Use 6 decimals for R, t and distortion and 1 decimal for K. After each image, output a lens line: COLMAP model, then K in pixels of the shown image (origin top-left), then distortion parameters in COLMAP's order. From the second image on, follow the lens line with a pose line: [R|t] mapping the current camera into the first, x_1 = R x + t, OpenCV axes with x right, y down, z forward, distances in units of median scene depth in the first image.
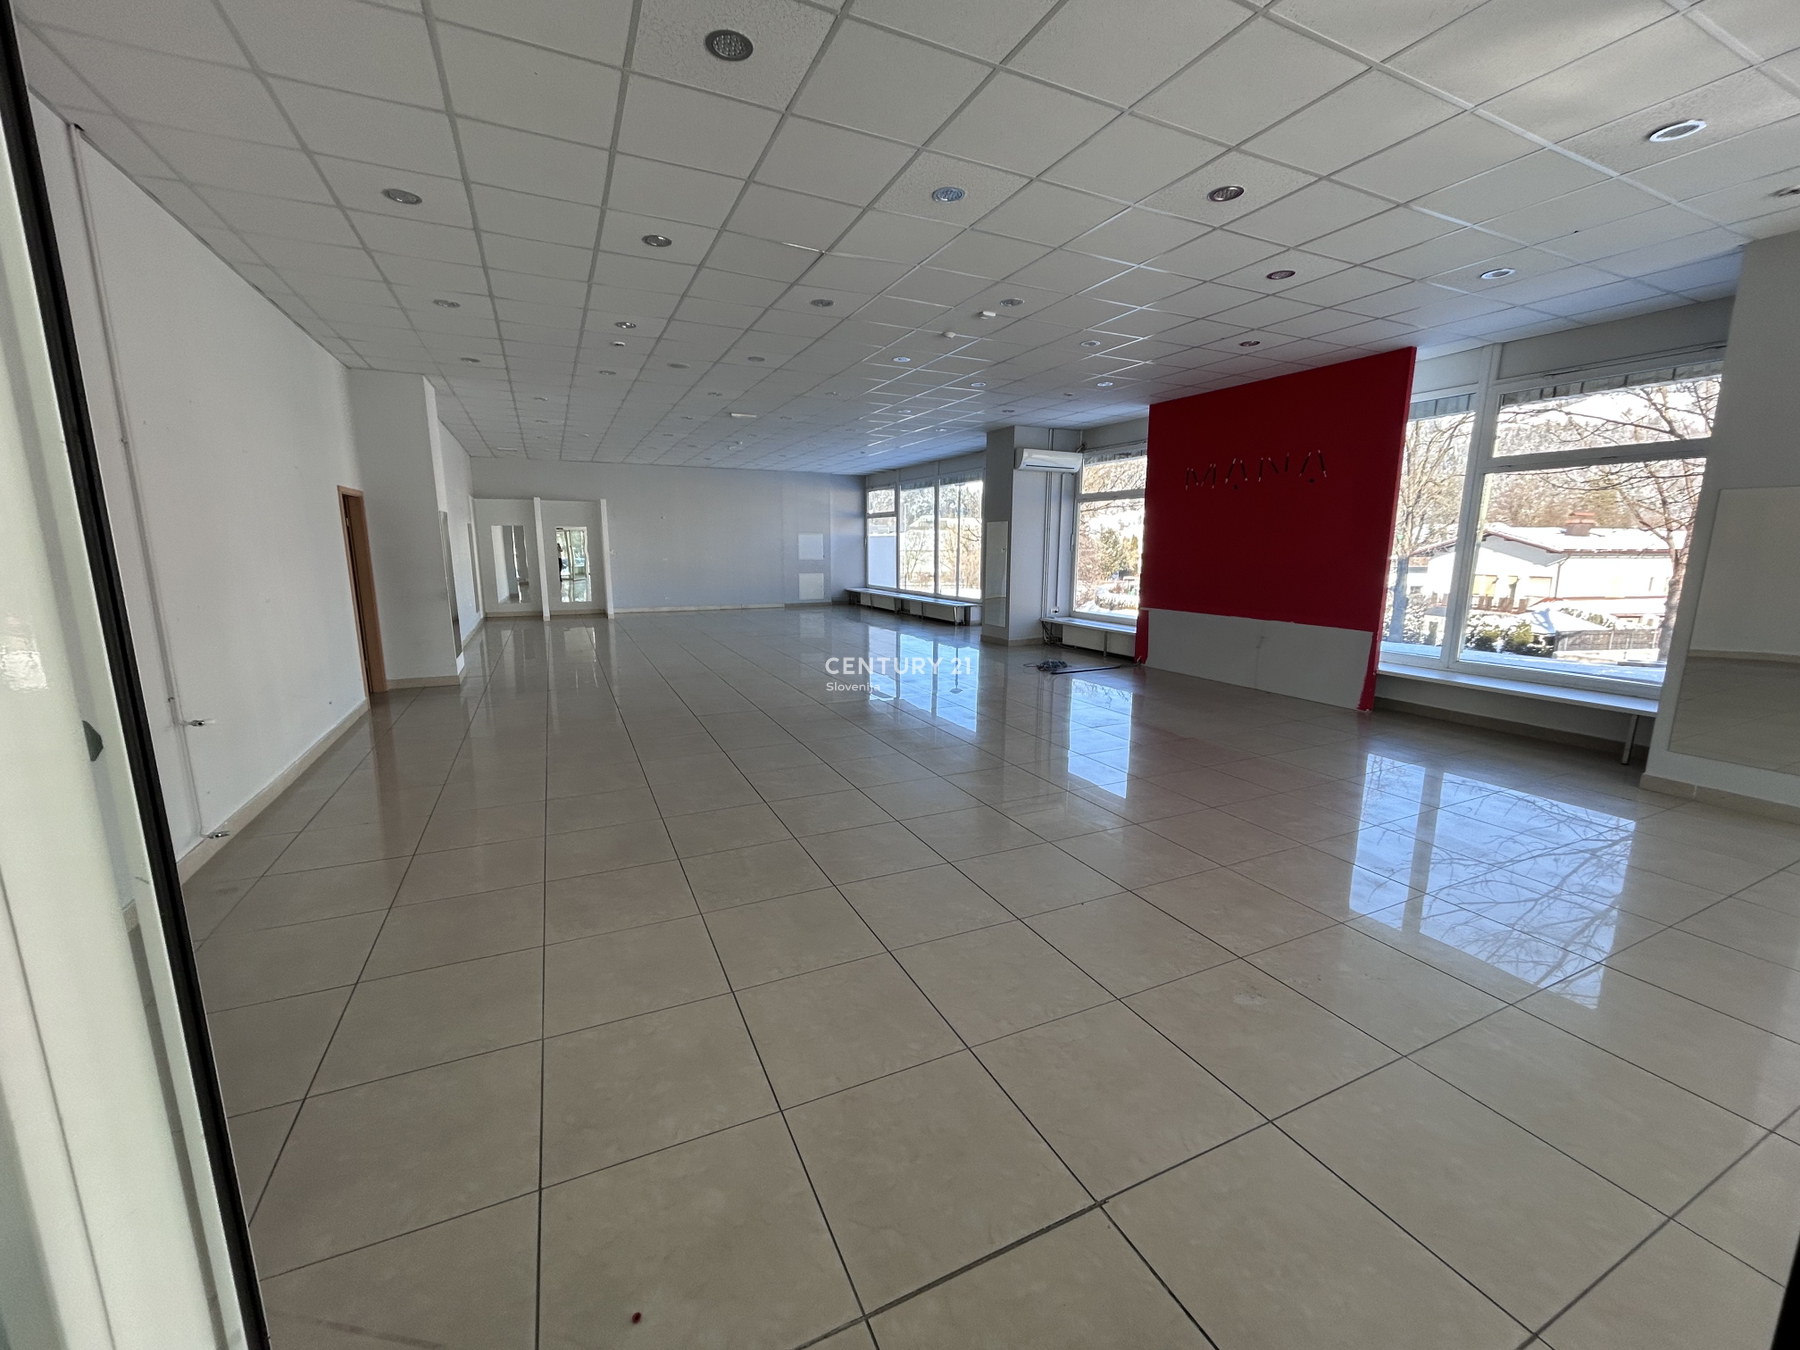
lens RADIAL K [[724.6, 0, 897.9], [0, 724.6, 674.5], [0, 0, 1]] dist [0.000127, -0.000304]
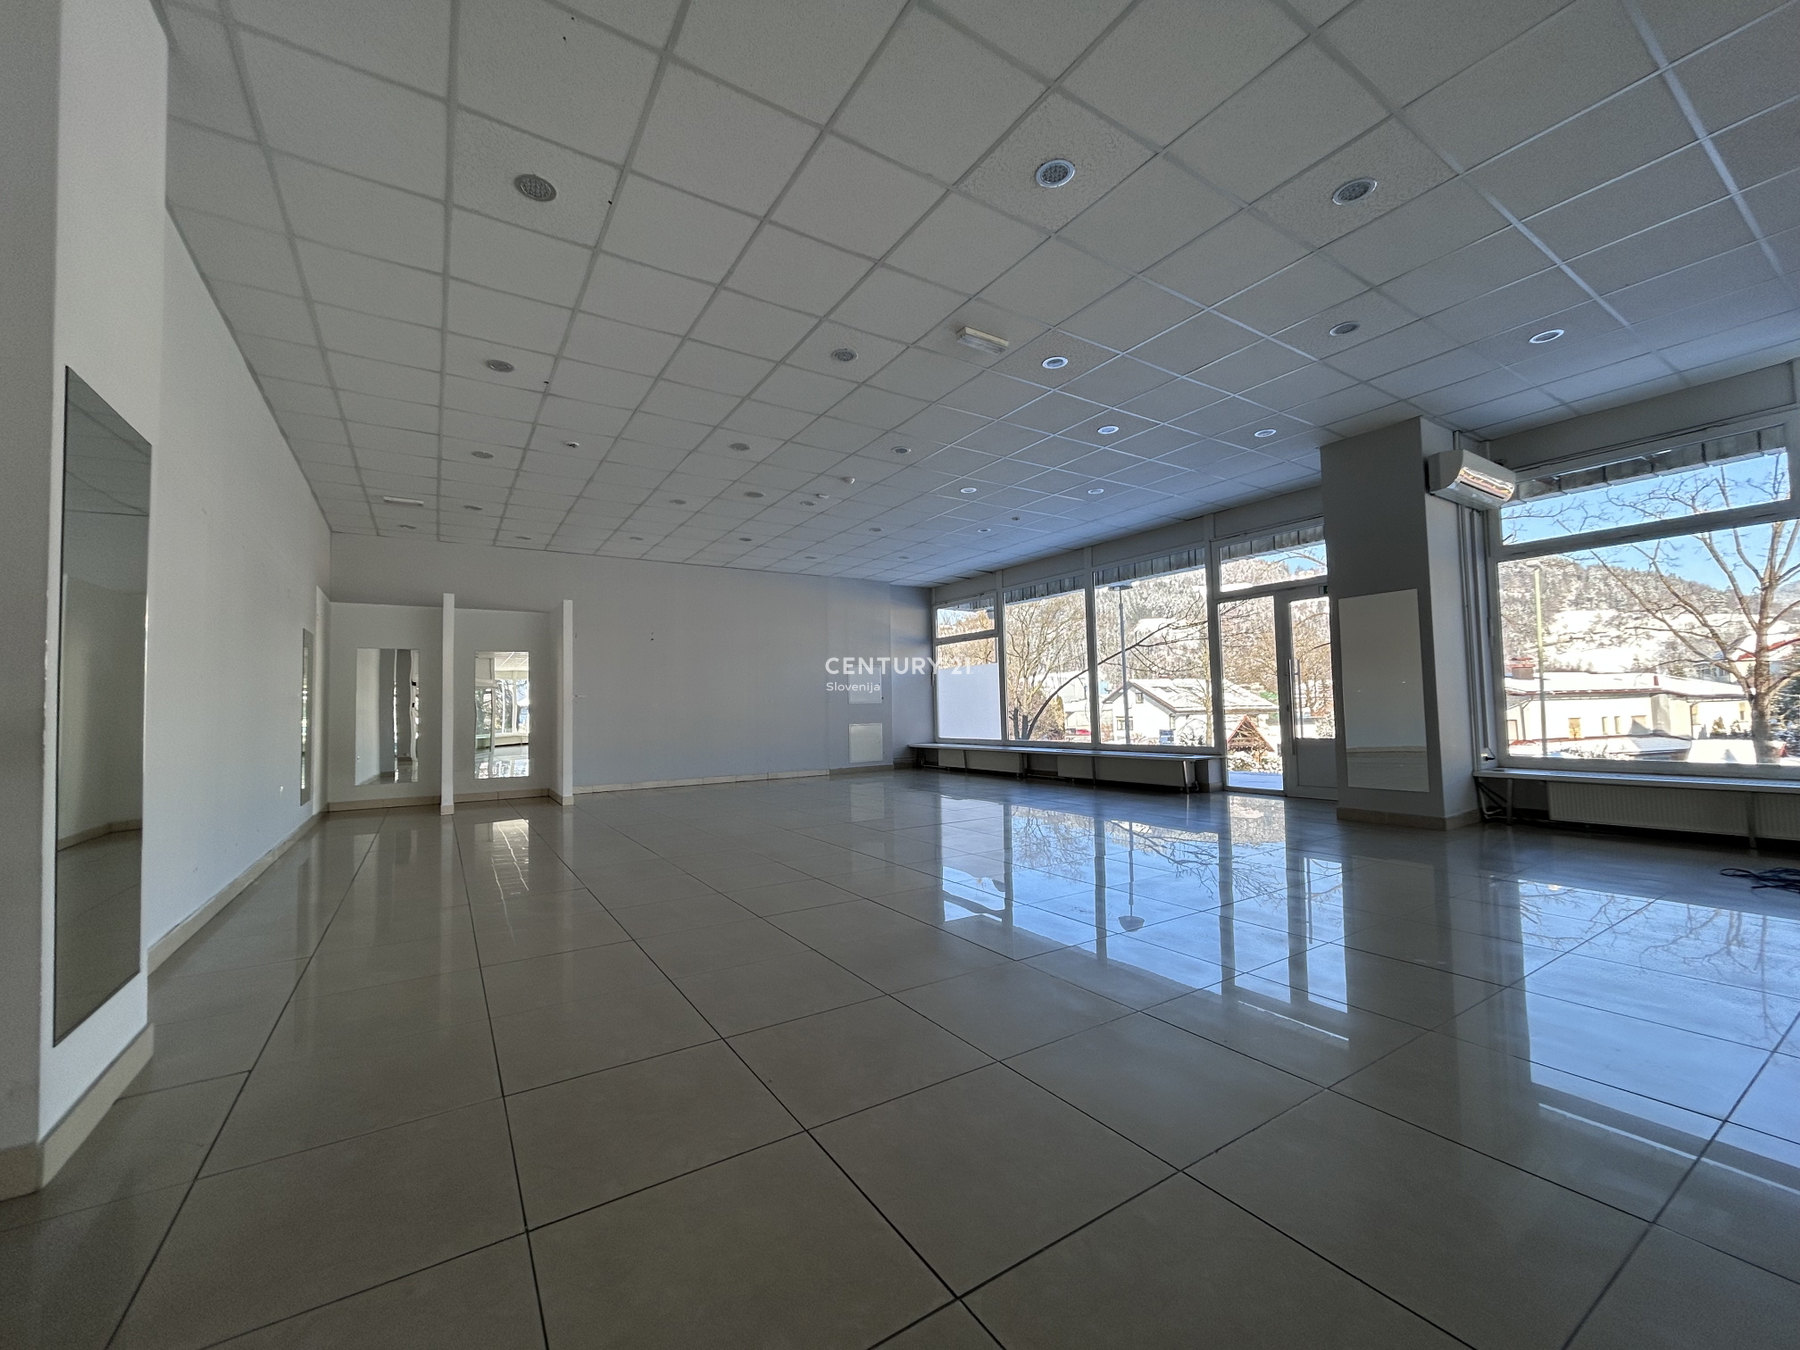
lens RADIAL K [[724.6, 0, 897.9], [0, 724.6, 674.5], [0, 0, 1]] dist [0.000127, -0.000304]
pose [[0.991048, -0.017731, 0.132326, -0.469477], [0.047336, 0.973420, -0.224084, -0.080695], [-0.124835, 0.228341, 0.965545, 0.875272]]
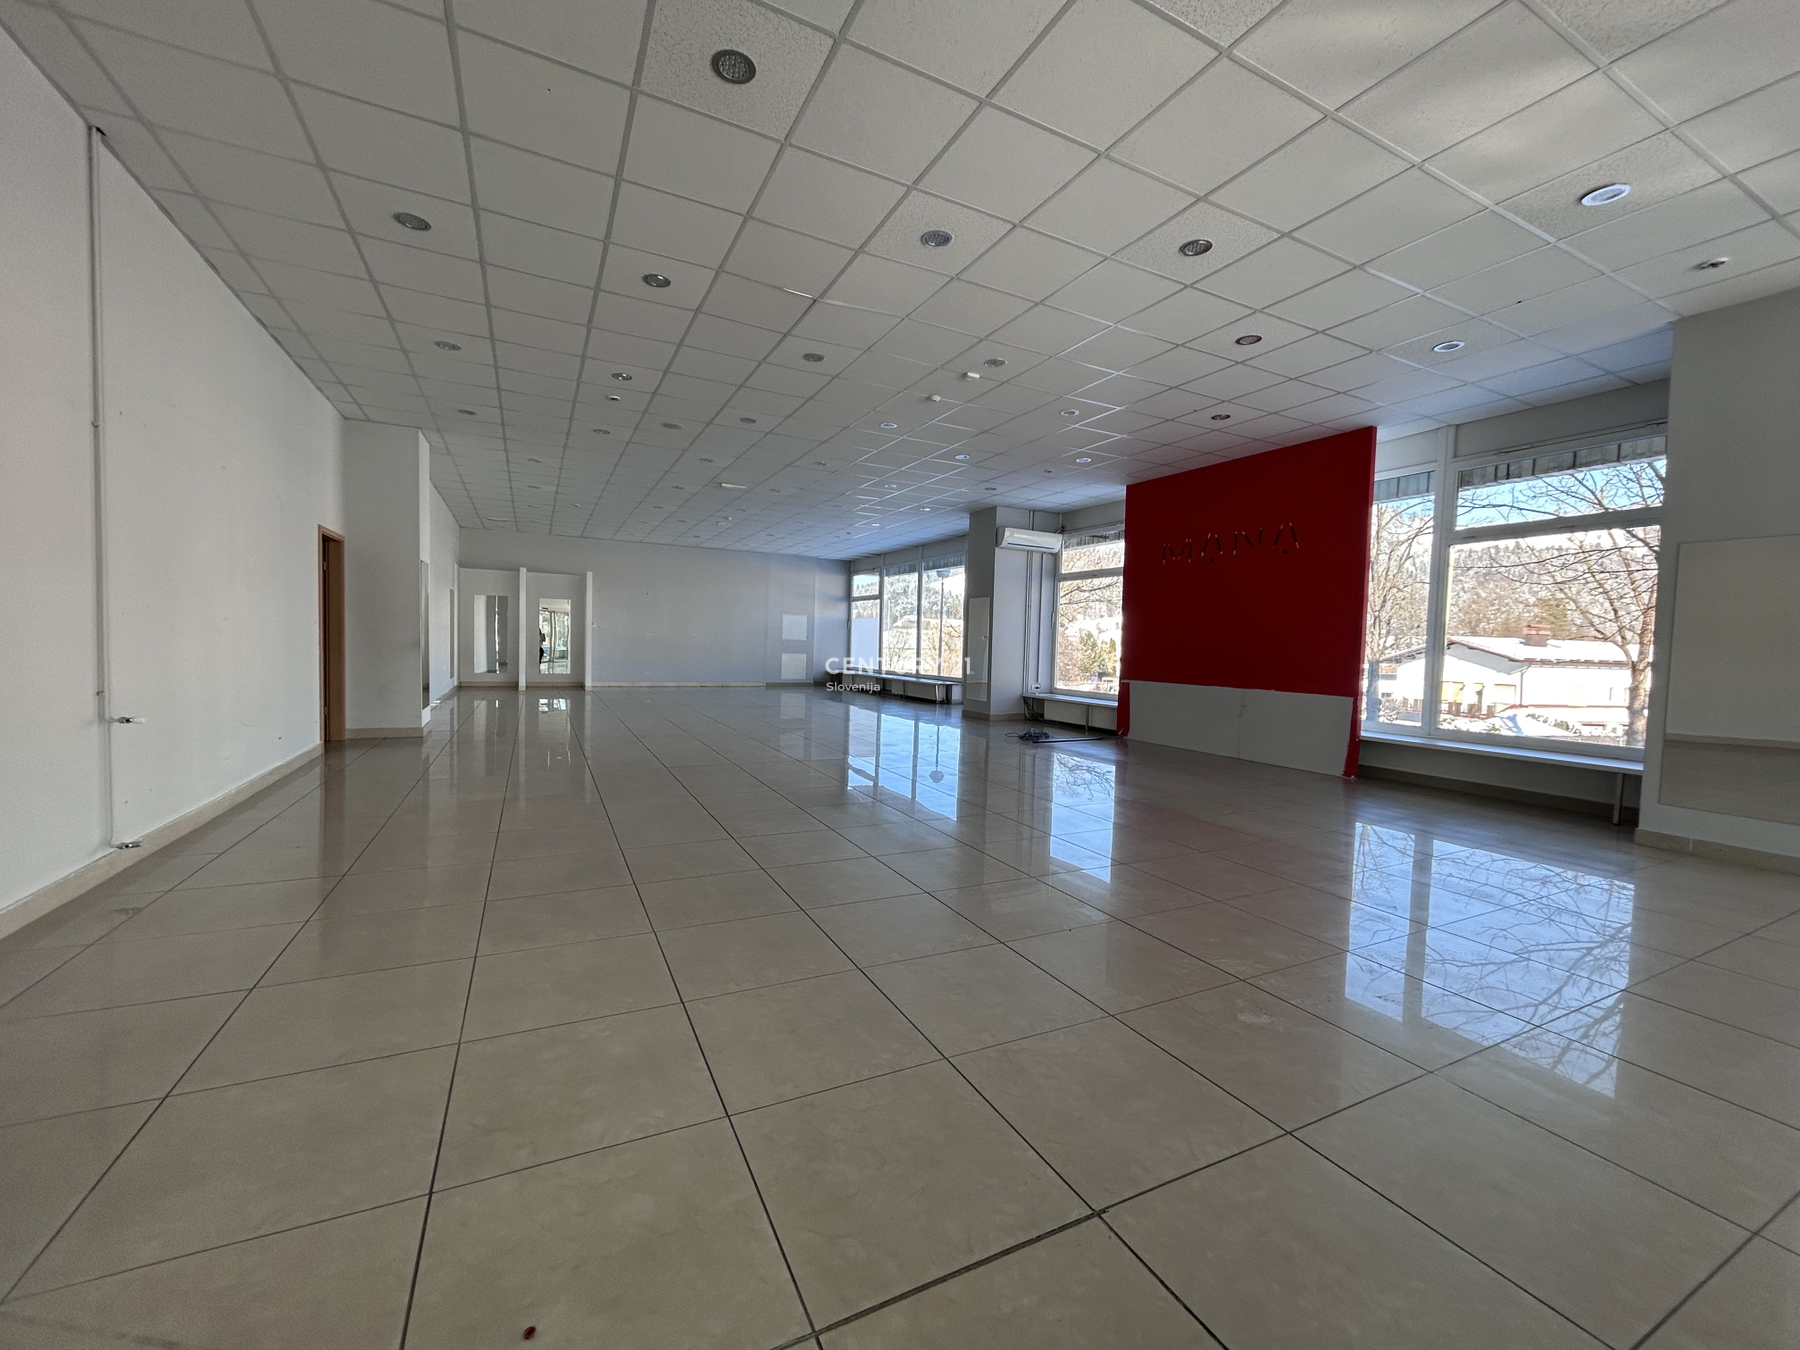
lens RADIAL K [[724.5, 0, 897.7], [0, 724.5, 673.9], [0, 0, 1]] dist [-0.000974, 0.000144]
pose [[0.999409, 0.024740, 0.023849, 0.002057], [-0.021276, 0.990494, -0.135901, 0.056739], [-0.026985, 0.135313, 0.990435, 0.020651]]
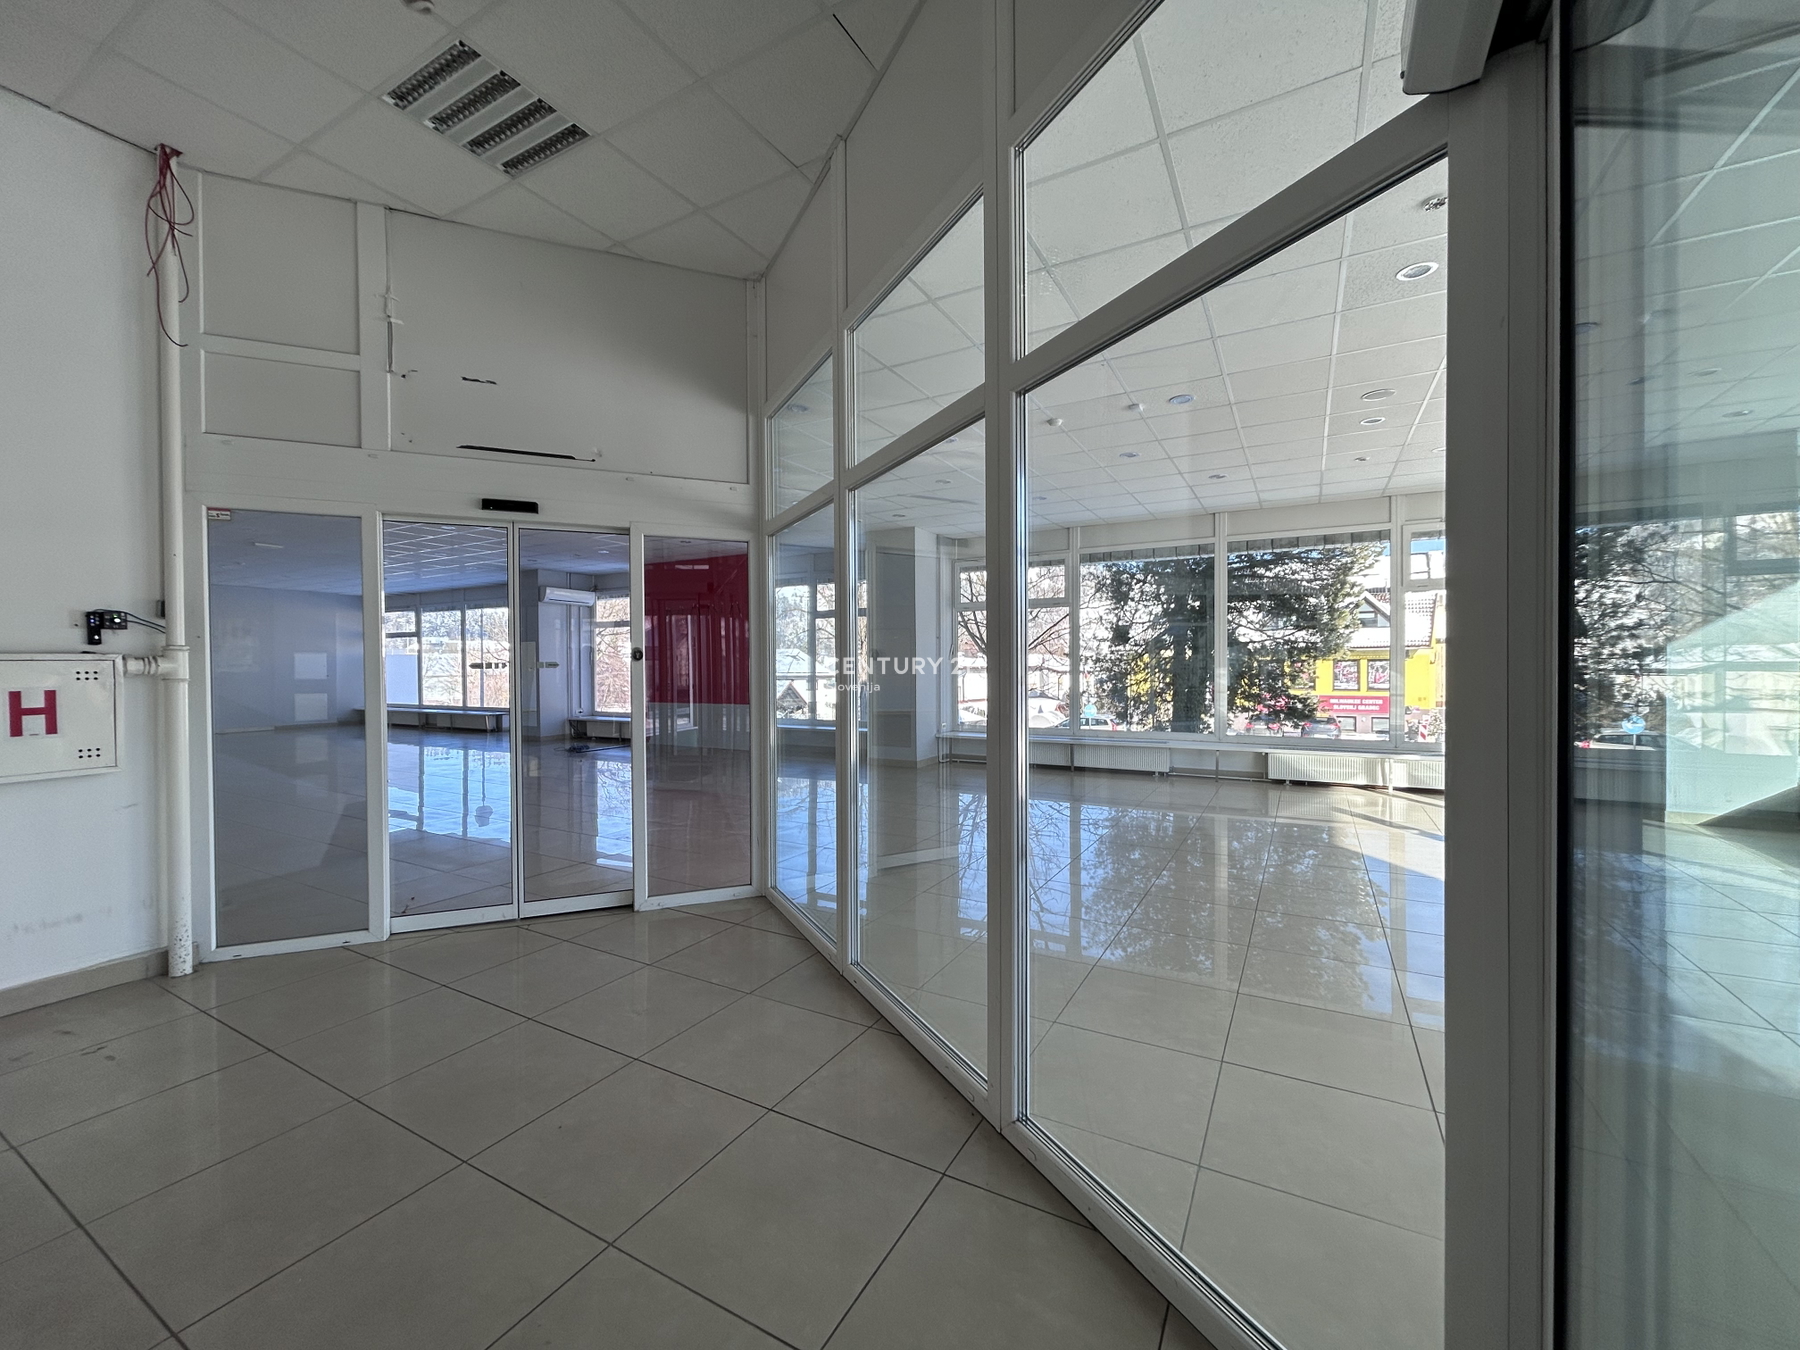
lens RADIAL K [[724.5, 0, 897.7], [0, 724.5, 673.9], [0, 0, 1]] dist [-0.000974, 0.000144]
pose [[0.817930, -0.013425, 0.575161, -0.092650], [0.110344, 0.984828, -0.133932, 0.129829], [-0.564637, 0.173013, 0.807002, -0.574782]]
